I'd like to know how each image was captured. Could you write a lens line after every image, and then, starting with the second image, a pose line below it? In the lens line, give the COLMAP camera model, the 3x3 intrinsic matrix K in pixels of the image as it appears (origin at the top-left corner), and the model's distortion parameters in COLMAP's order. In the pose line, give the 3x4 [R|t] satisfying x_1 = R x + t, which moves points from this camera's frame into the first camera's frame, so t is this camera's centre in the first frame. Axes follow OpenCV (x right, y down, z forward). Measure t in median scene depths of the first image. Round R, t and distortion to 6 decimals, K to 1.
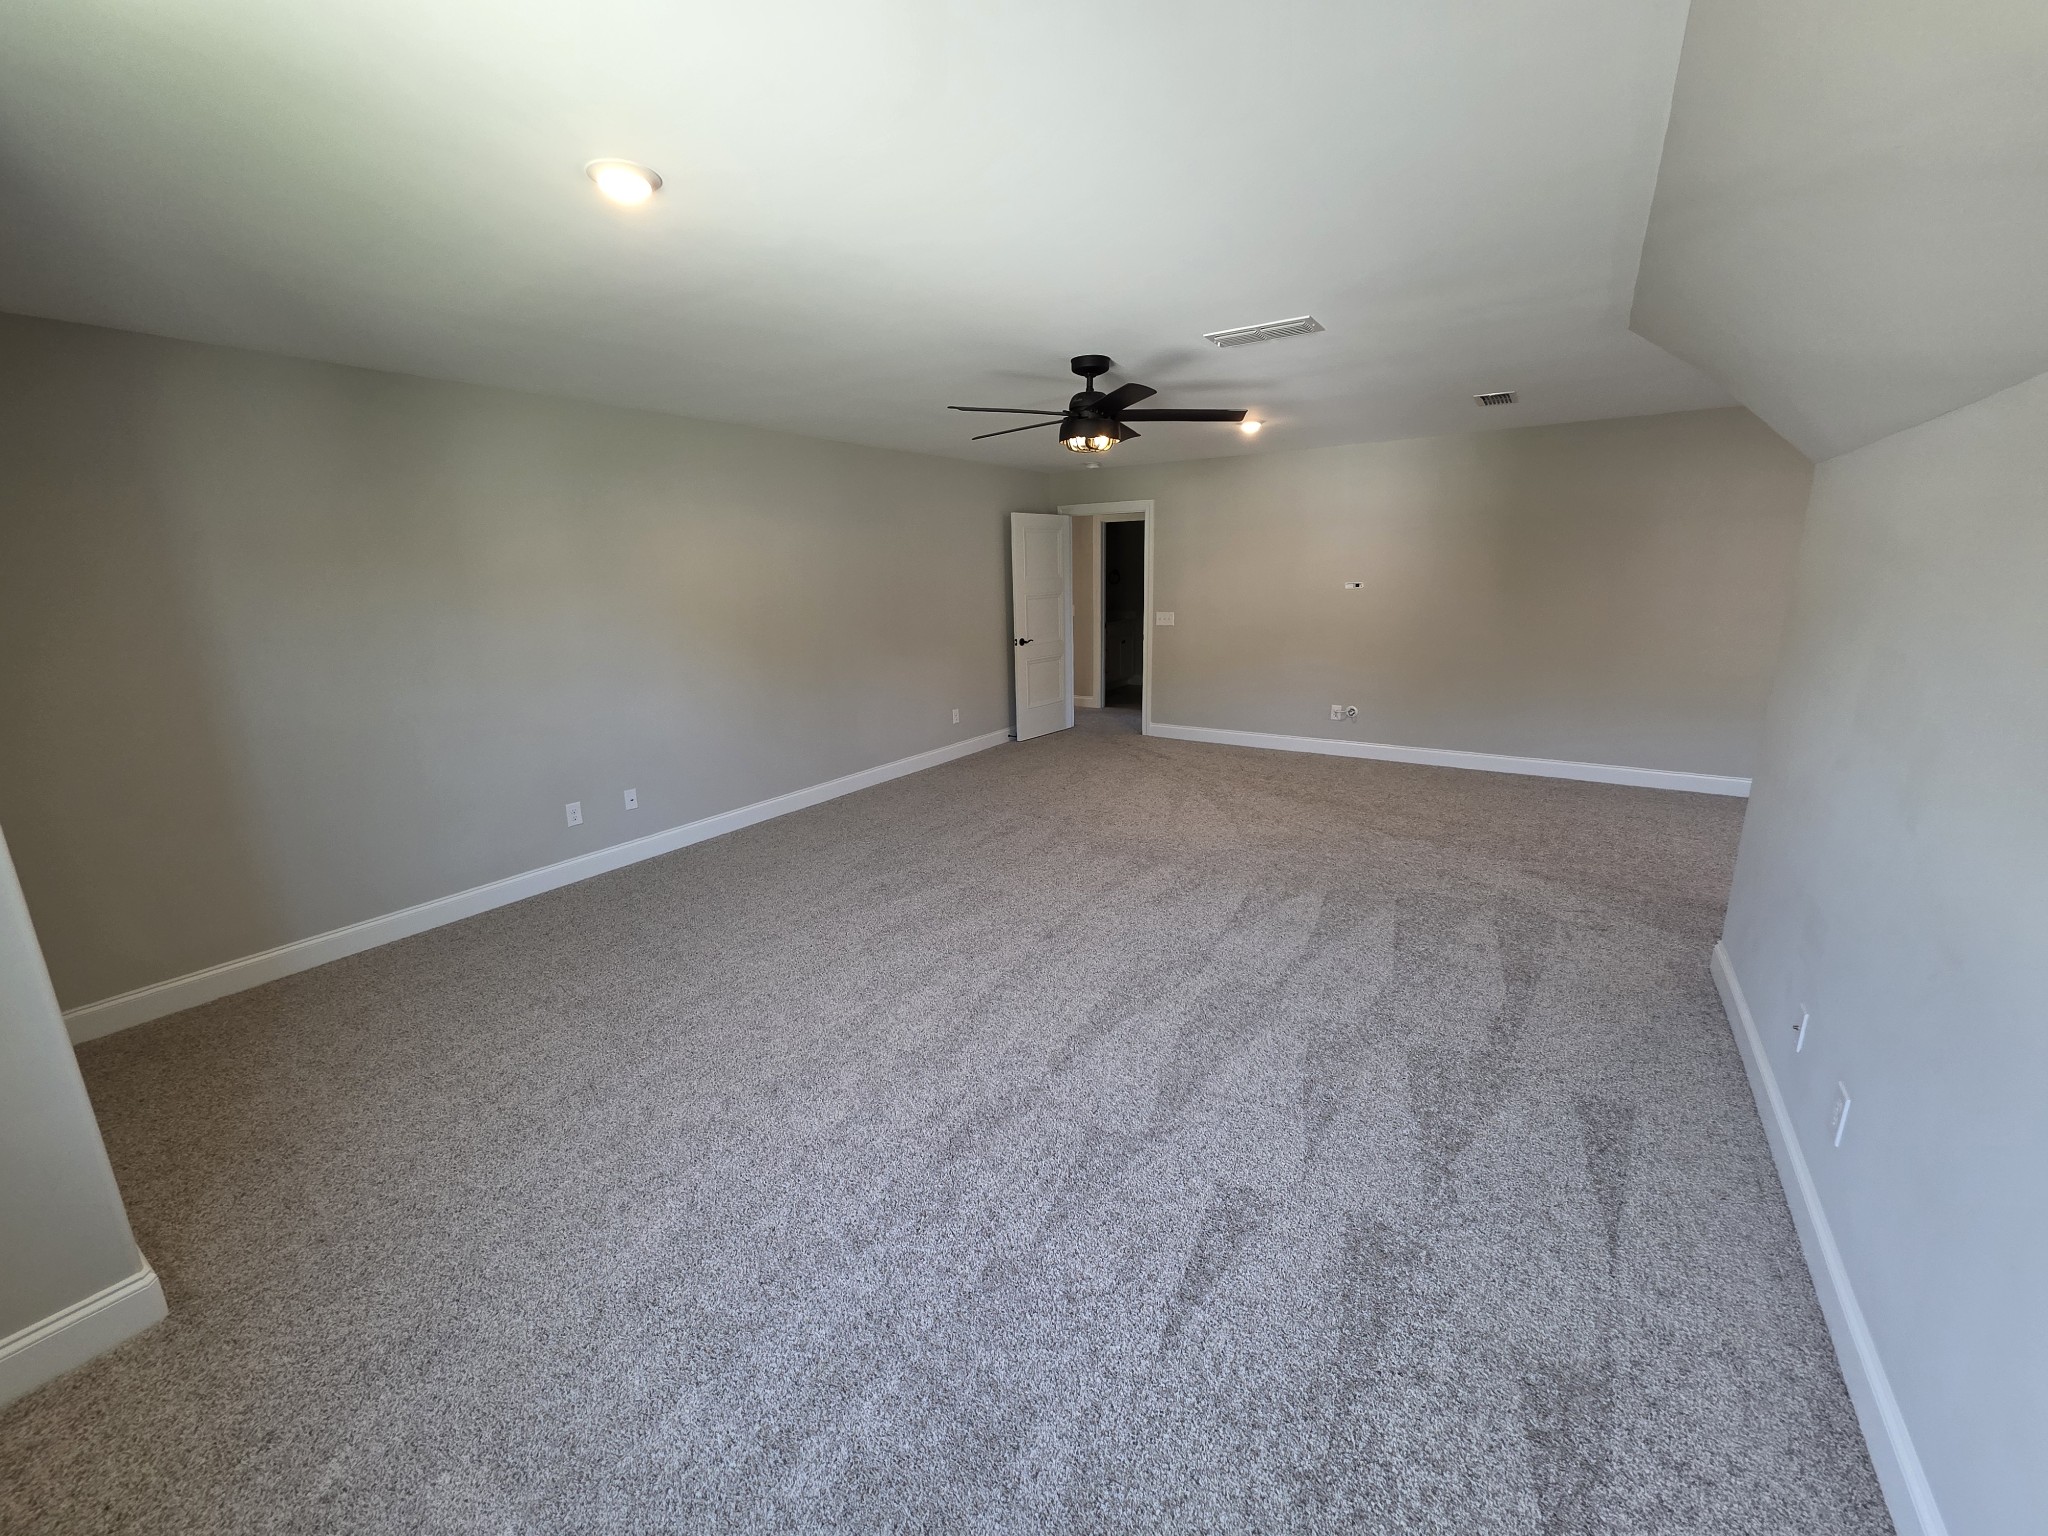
lens RADIAL K [[799.7, 0, 1018.9], [0, 799.7, 767.7], [0, 0, 1]] dist [0.017574, 0.000127]
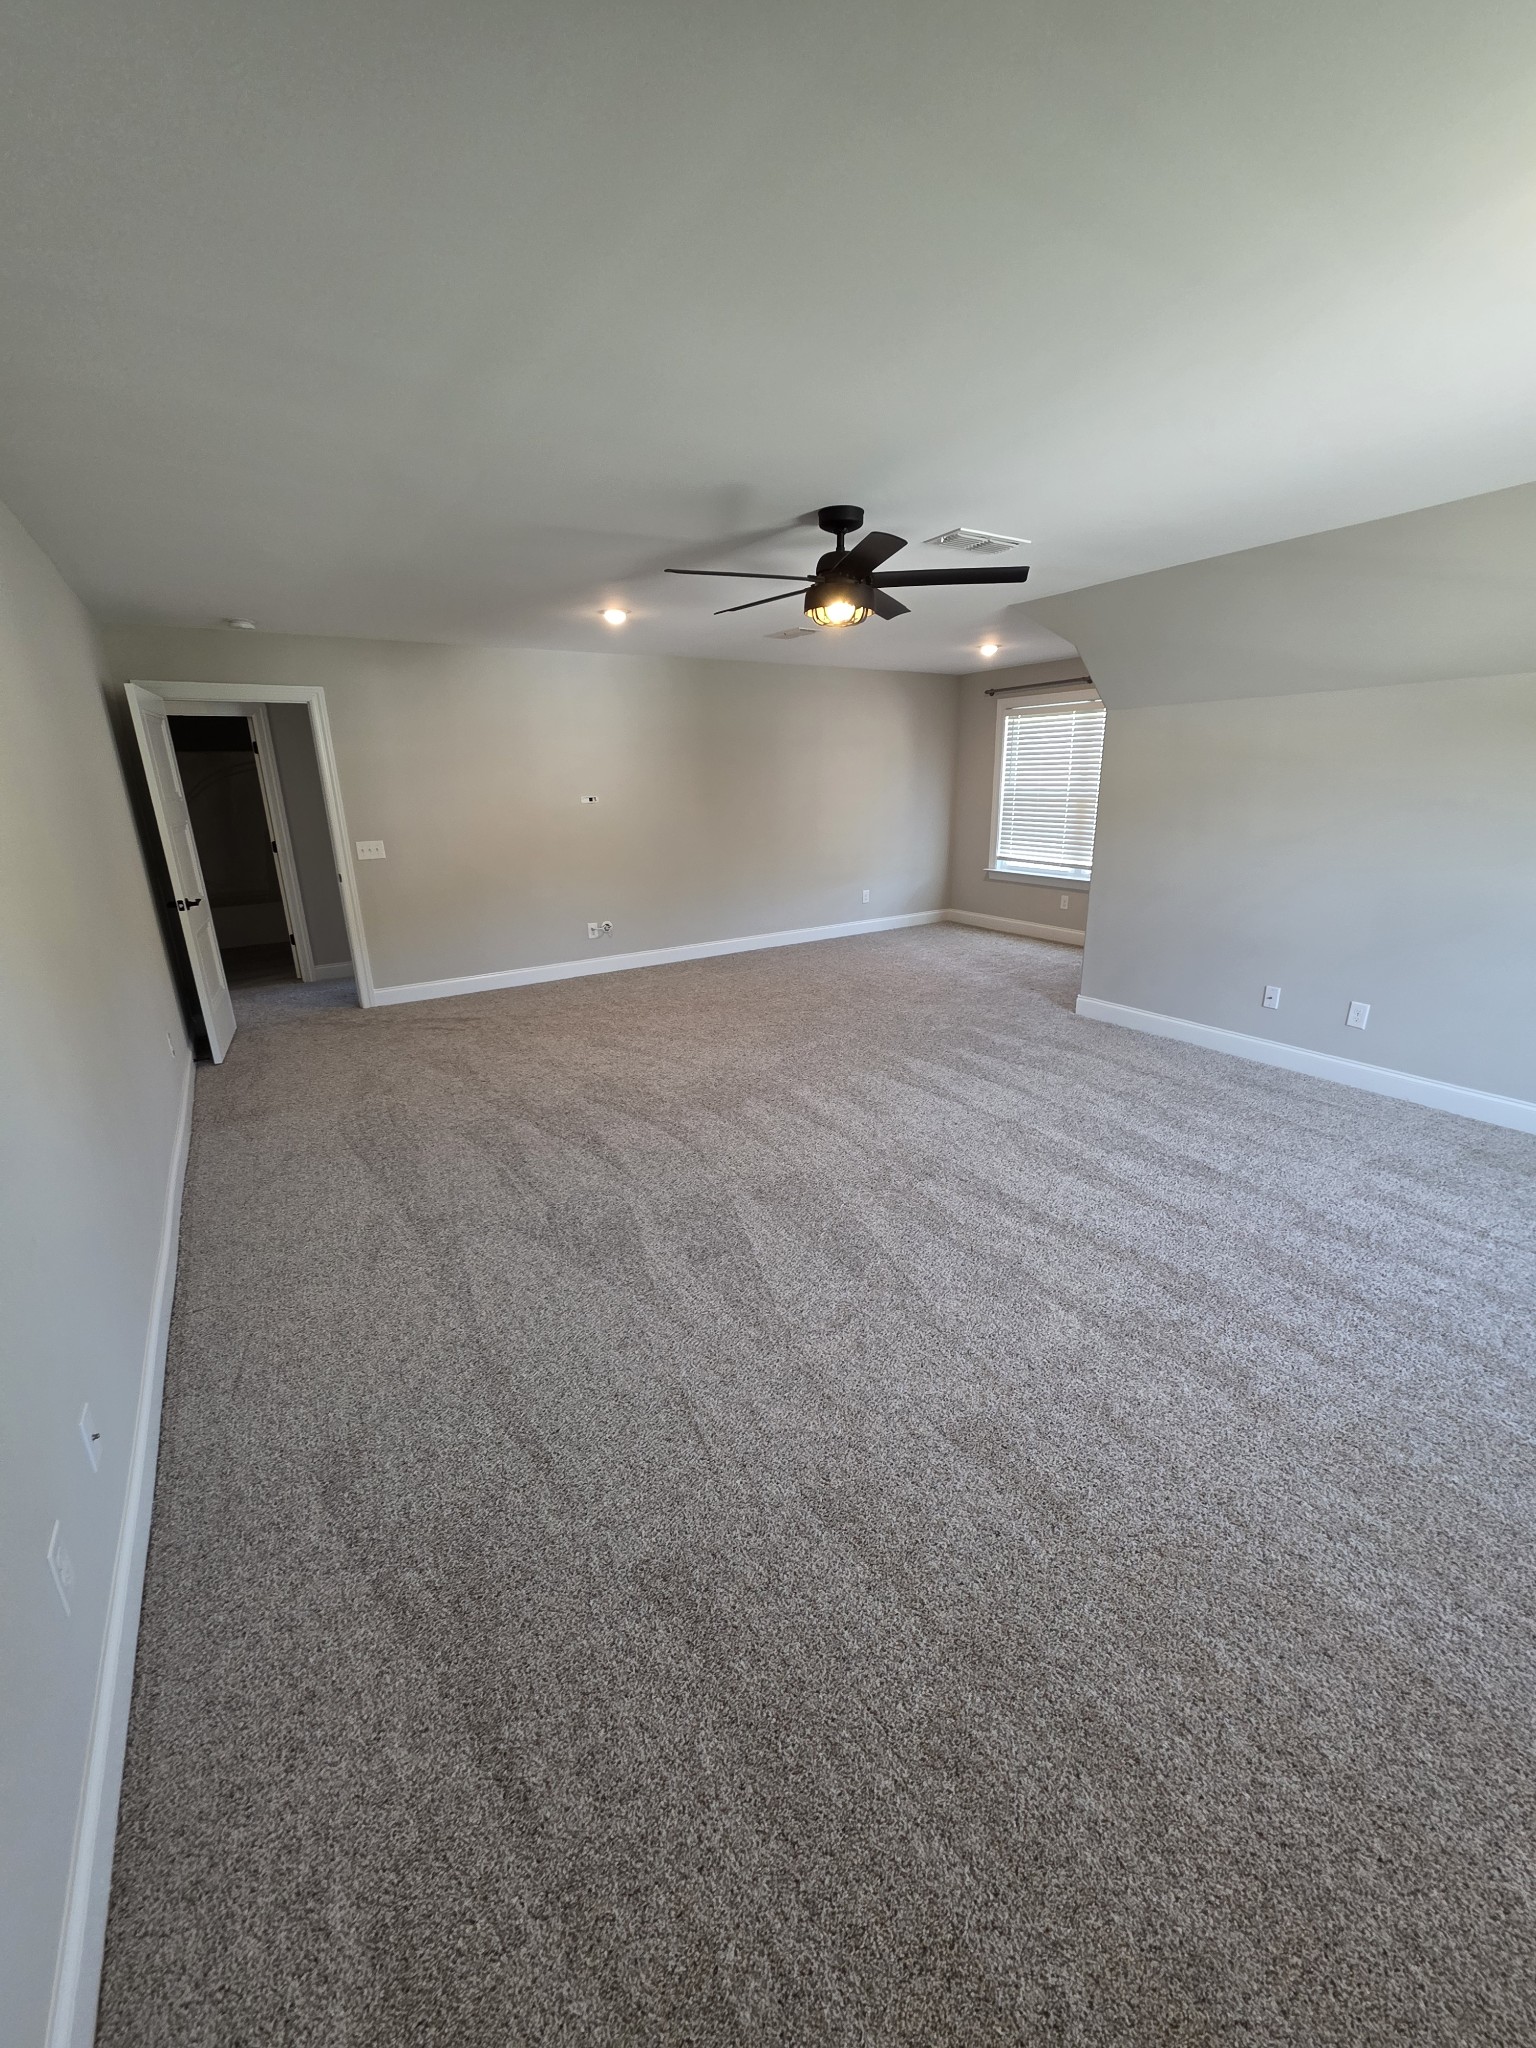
lens RADIAL K [[799.7, 0, 763.9], [0, 799.7, 1030.7], [0, 0, 1]] dist [0.017574, 0.000127]
pose [[0.405514, -0.269998, 0.873304, -0.691868], [0.231143, 0.954621, 0.187809, -0.143288], [-0.884382, 0.125699, 0.449520, 0.628435]]
